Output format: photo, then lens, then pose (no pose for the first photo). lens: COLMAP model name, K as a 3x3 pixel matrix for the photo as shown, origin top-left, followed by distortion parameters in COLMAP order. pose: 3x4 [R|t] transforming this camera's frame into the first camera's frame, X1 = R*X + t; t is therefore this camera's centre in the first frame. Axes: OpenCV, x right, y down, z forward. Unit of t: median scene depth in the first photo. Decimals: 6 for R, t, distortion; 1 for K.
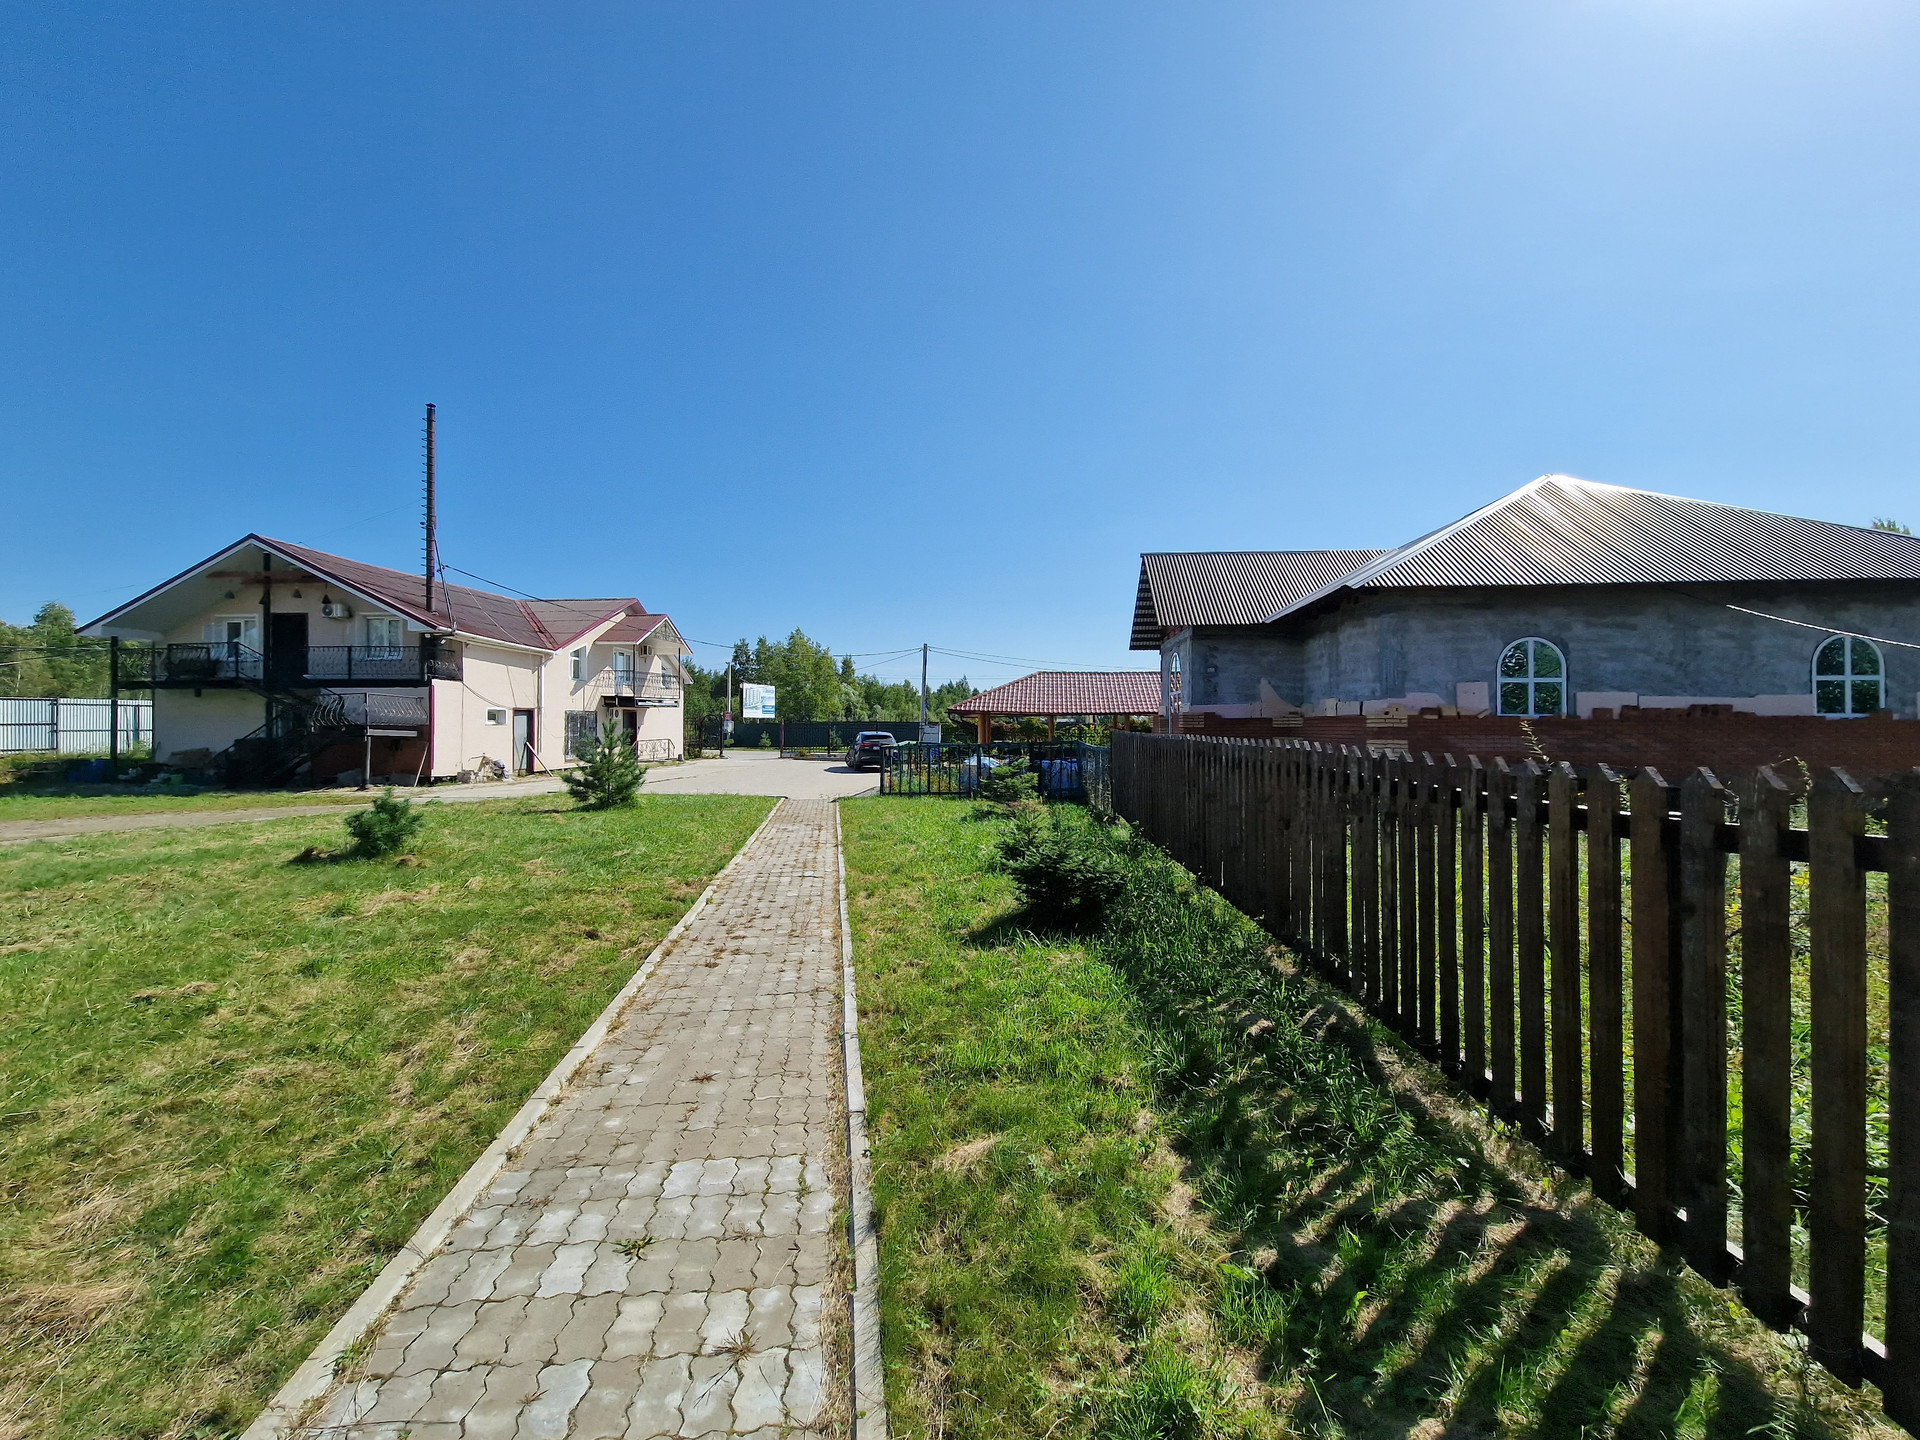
lens RADIAL K [[787.4, 0, 949.3], [0, 787.4, 719.9], [0, 0, 1]] dist [0.003716, -0.001953]
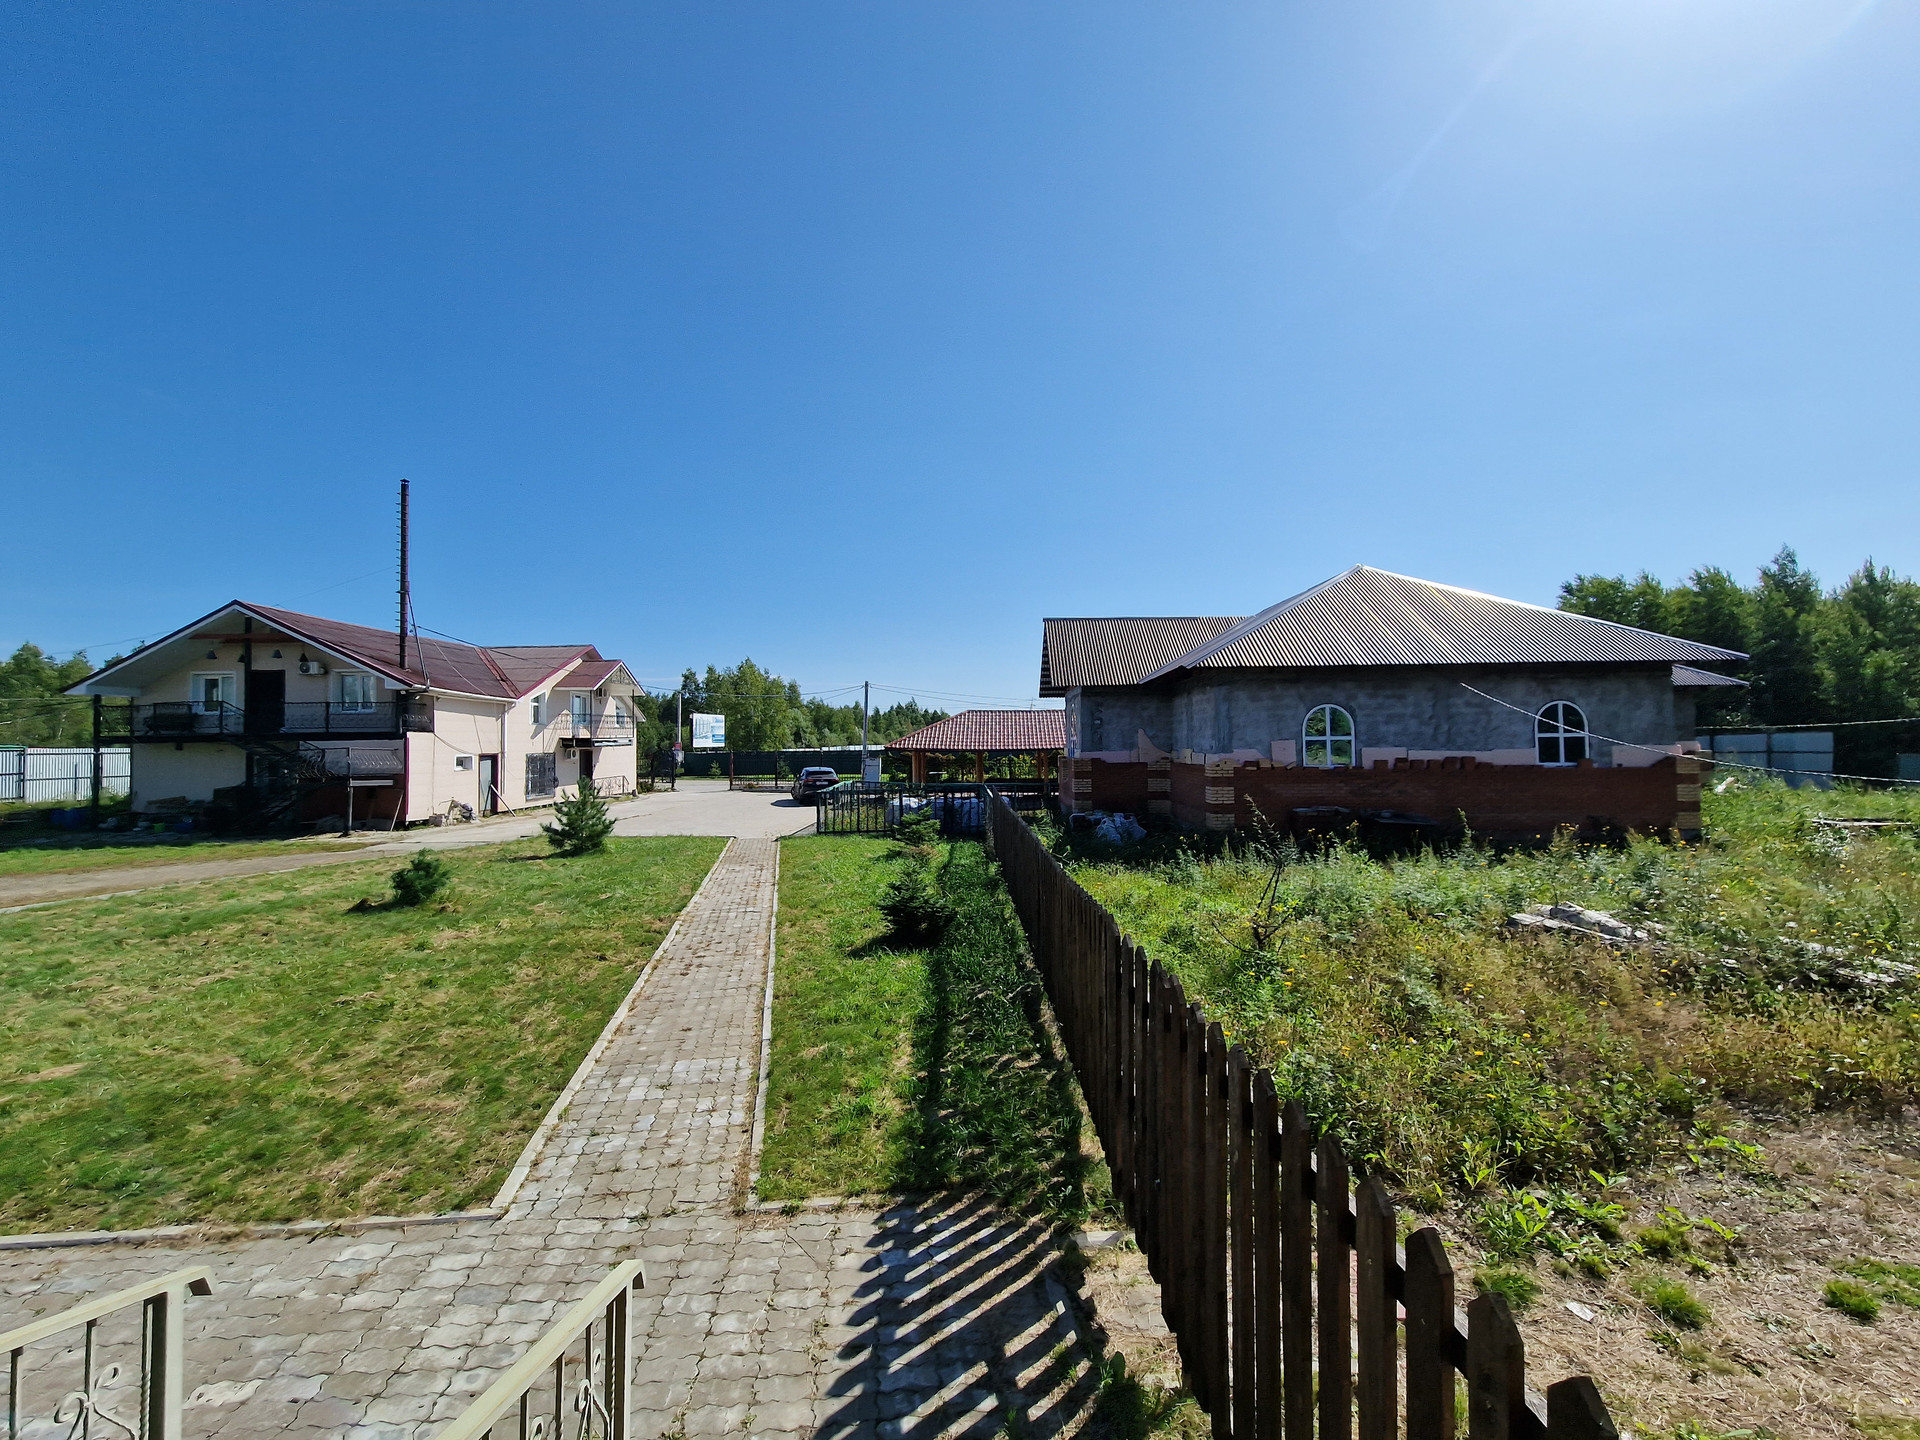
lens RADIAL K [[787.4, 0, 949.3], [0, 787.4, 719.9], [0, 0, 1]] dist [0.003716, -0.001953]
pose [[0.998137, -0.010073, 0.060183, 0.081879], [0.011416, 0.999693, -0.022002, -0.092853], [-0.059943, 0.022648, 0.997945, -0.364938]]
